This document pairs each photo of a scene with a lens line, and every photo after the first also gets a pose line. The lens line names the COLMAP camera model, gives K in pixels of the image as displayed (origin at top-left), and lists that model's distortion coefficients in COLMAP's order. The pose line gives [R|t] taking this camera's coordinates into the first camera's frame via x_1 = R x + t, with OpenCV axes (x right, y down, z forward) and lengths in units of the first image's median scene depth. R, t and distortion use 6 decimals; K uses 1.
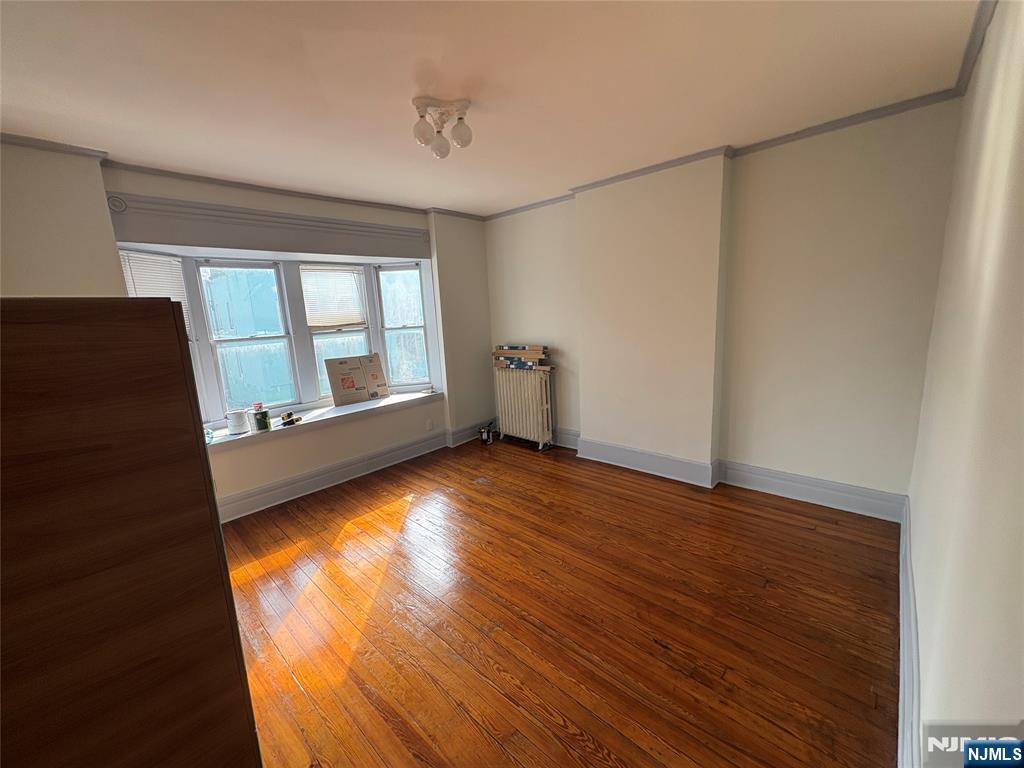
lens RADIAL K [[408.8, 0, 512.2], [0, 408.8, 386.0], [0, 0, 1]] dist [0.004530, -0.000027]
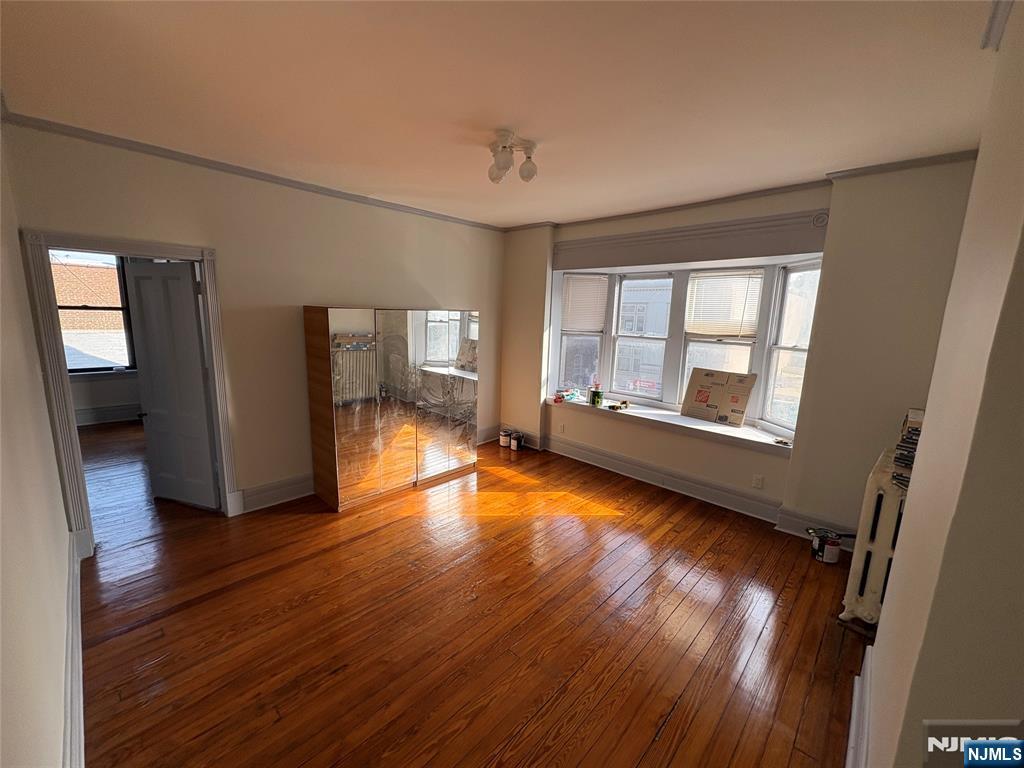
lens RADIAL K [[408.8, 0, 511.0], [0, 408.8, 382.8], [0, 0, 1]] dist [0.004530, -0.000027]
pose [[-0.016955, 0.215275, -0.976406, 0.569604], [-0.219132, 0.952005, 0.213700, -0.156224], [0.975548, 0.217585, 0.031032, 0.595421]]
